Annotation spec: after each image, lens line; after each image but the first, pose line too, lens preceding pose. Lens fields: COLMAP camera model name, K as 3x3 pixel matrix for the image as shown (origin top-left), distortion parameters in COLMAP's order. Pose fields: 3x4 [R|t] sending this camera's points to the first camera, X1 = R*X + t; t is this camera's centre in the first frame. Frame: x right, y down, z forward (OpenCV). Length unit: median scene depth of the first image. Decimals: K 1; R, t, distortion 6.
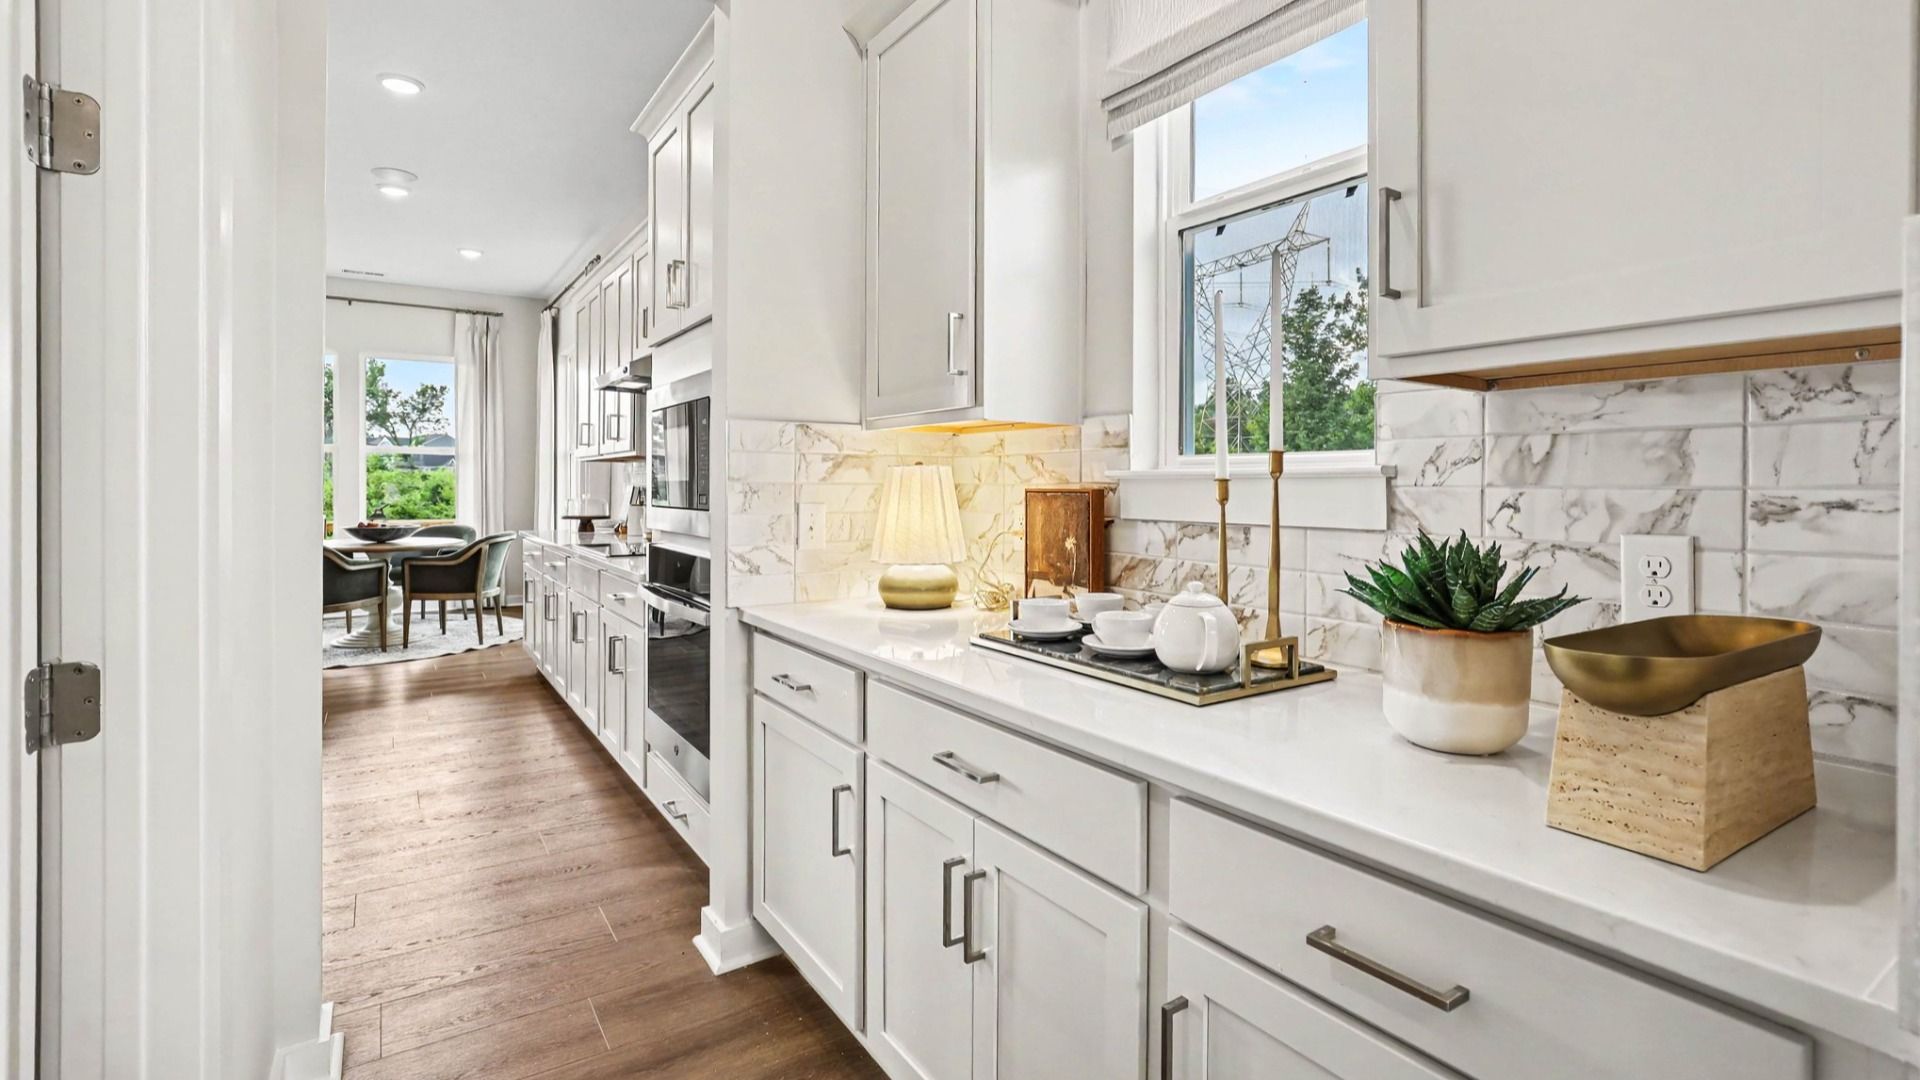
lens RADIAL K [[885.8, 0, 957.5], [0, 885.8, 485.7], [0, 0, 1]] dist [-0.004618, -0.000330]
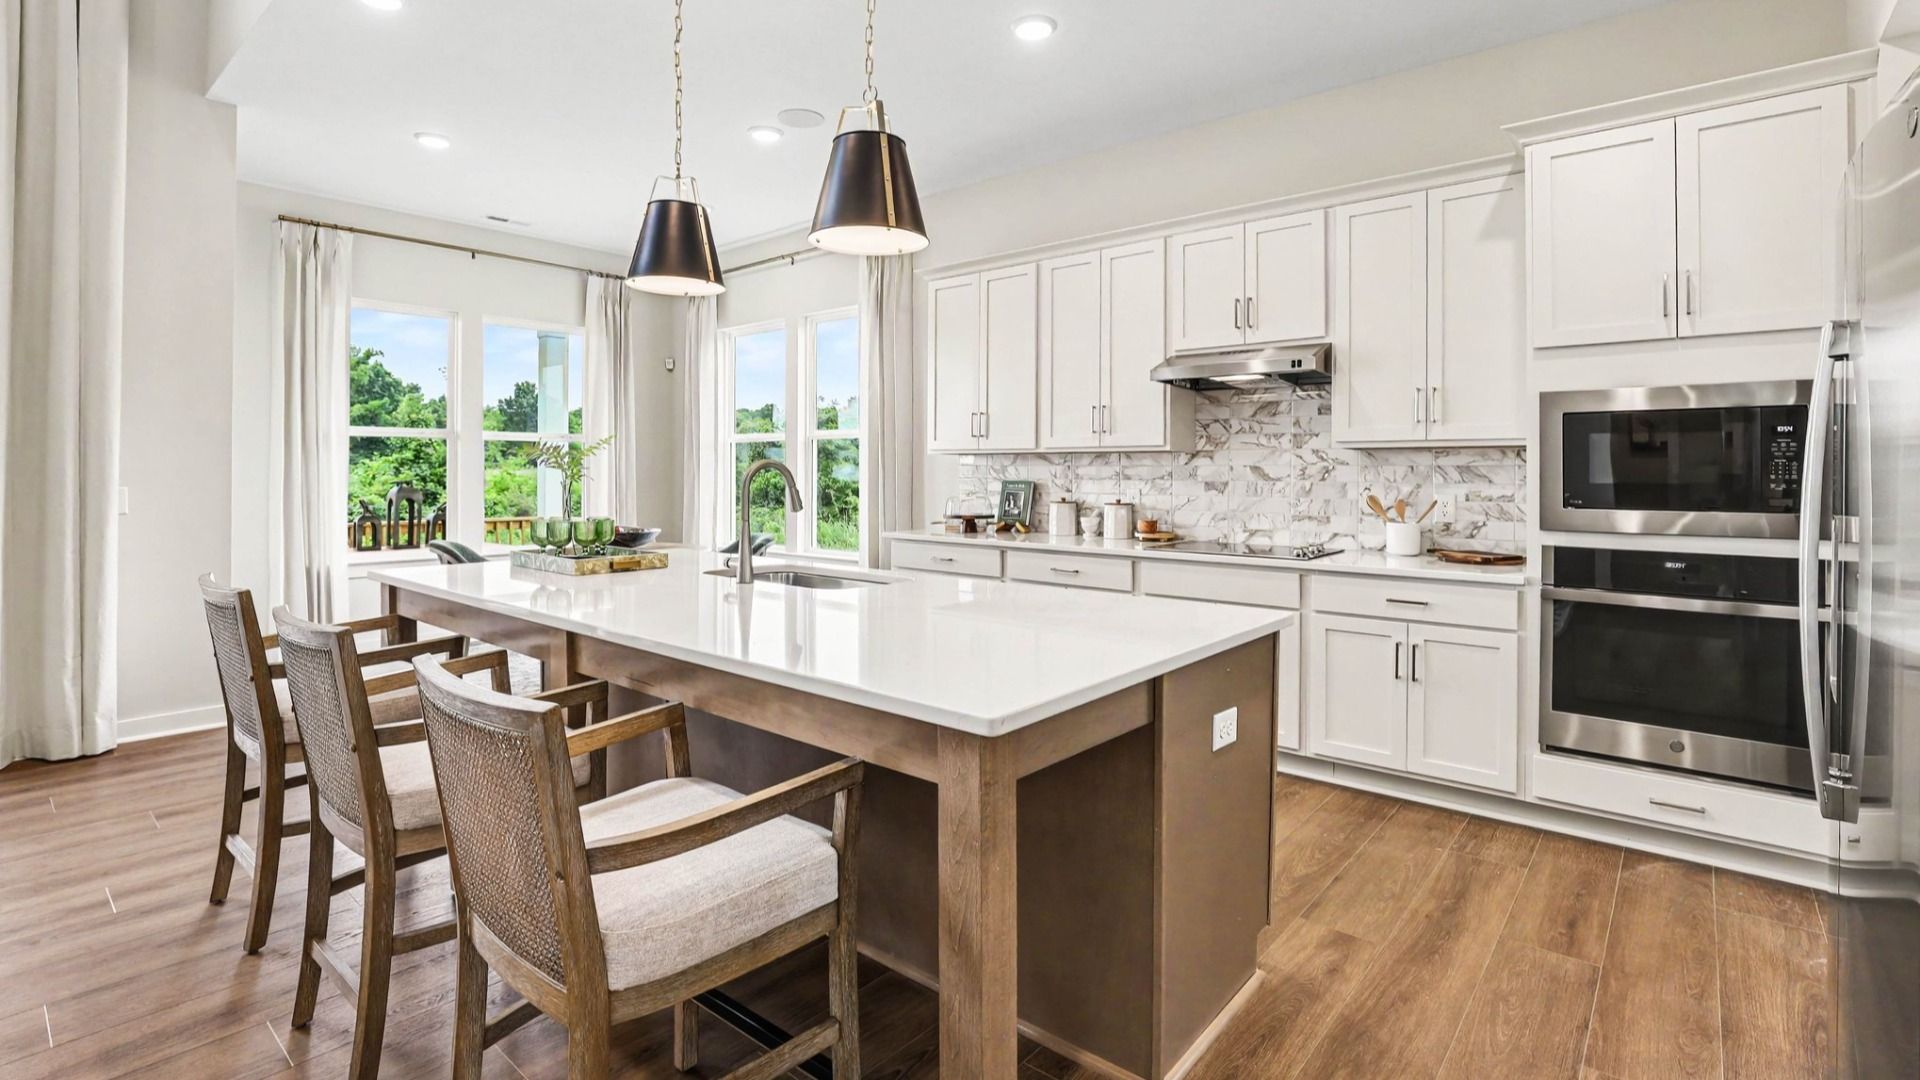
lens RADIAL K [[885.8, 0, 957.5], [0, 885.8, 485.7], [0, 0, 1]] dist [-0.004618, -0.000330]
pose [[0.961422, -0.005235, 0.275029, -0.581187], [0.001109, 0.999885, 0.015153, -0.008422], [-0.275077, -0.014263, 0.961316, 0.109748]]
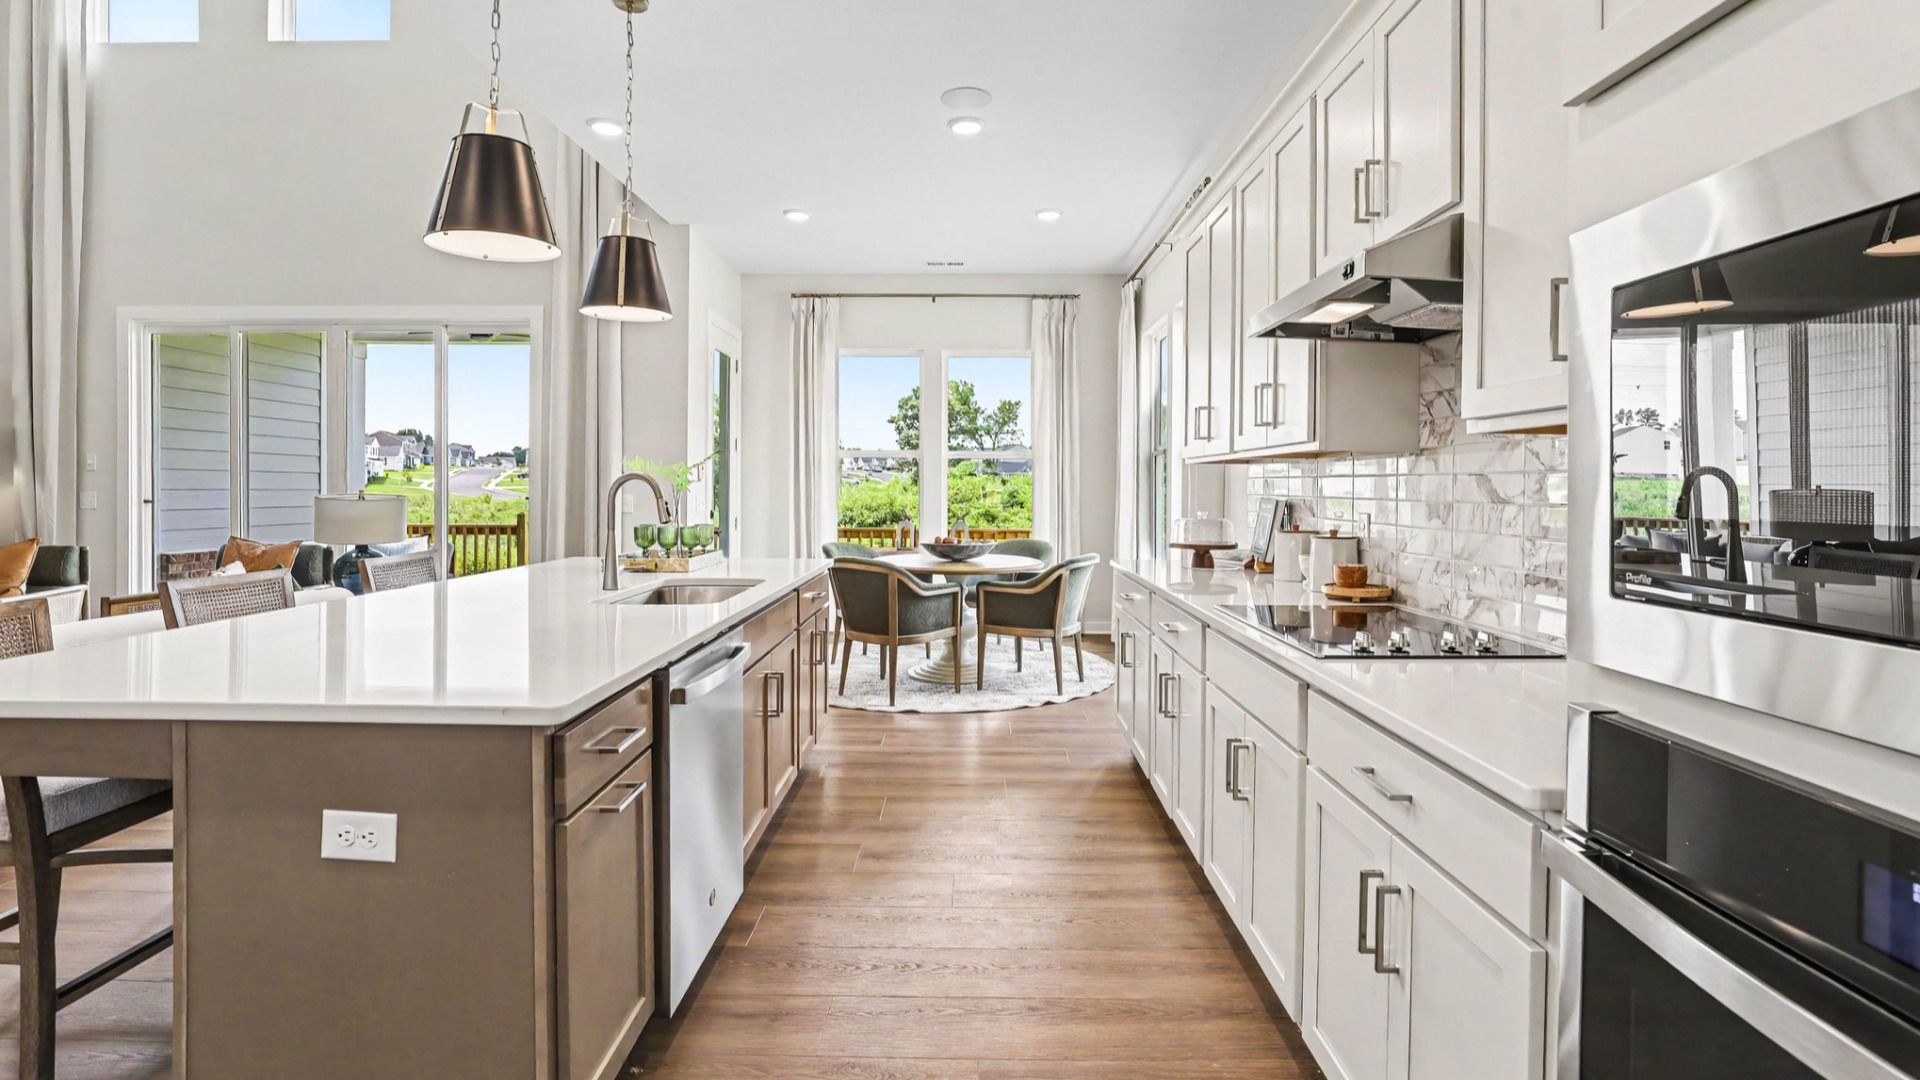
lens RADIAL K [[885.8, 0, 957.5], [0, 885.8, 485.7], [0, 0, 1]] dist [-0.004618, -0.000330]
pose [[0.828253, 0.001596, -0.560352, -0.165499], [-0.004353, 0.999984, -0.003586, -0.006218], [0.560338, 0.005409, 0.828247, 0.281176]]
